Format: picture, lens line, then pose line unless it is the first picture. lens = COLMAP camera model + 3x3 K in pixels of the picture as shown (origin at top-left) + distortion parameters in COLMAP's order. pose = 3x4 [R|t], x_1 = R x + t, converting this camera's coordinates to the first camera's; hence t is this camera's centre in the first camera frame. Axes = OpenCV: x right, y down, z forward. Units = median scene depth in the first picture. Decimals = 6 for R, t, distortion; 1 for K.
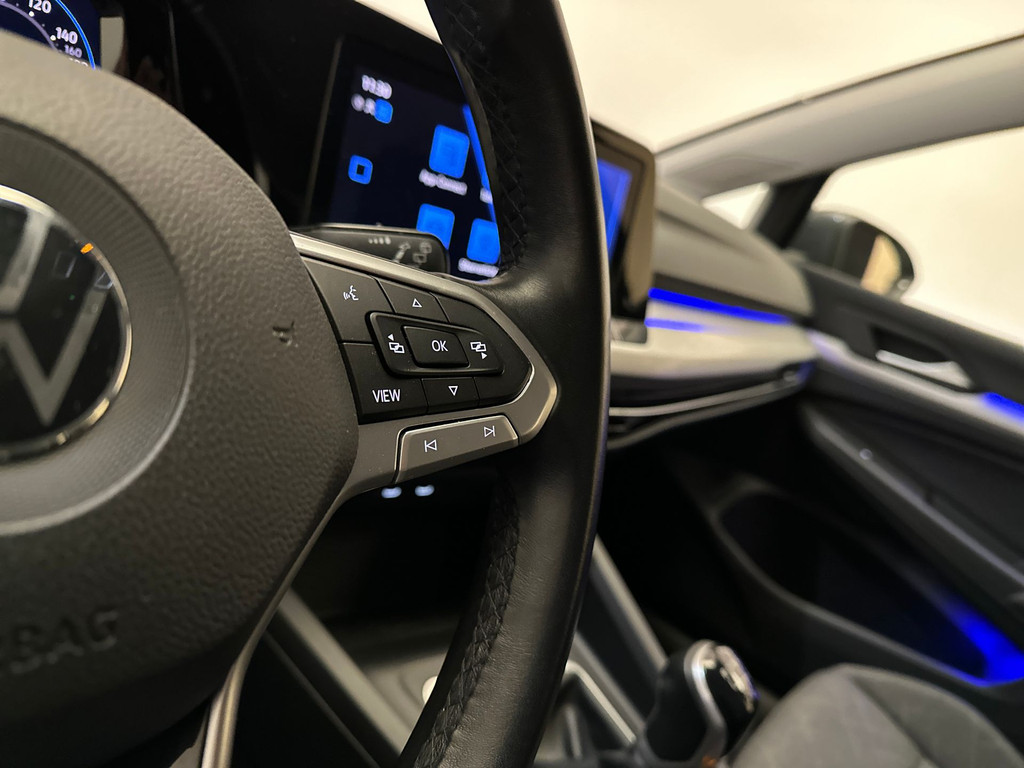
lens RADIAL K [[763.8, 0, 532.5], [0, 763.8, 409.4], [0, 0, 1]] dist [0.034031, -0.090567]
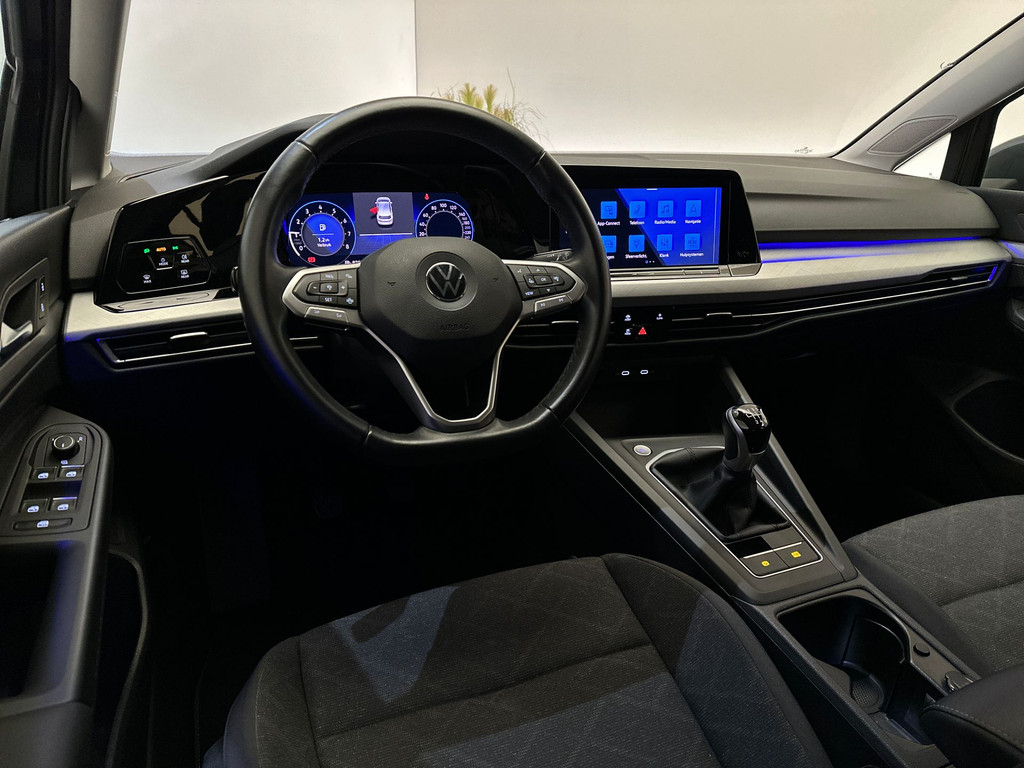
lens RADIAL K [[757.5, 0, 512.0], [0, 757.5, 384.0], [0, 0, 1]] dist [-0.002431, -0.012067]
pose [[0.831384, -0.140587, -0.537620, 1.385617], [0.110085, 0.989962, -0.088637, 0.610048], [0.544685, 0.014508, 0.838515, -1.831489]]
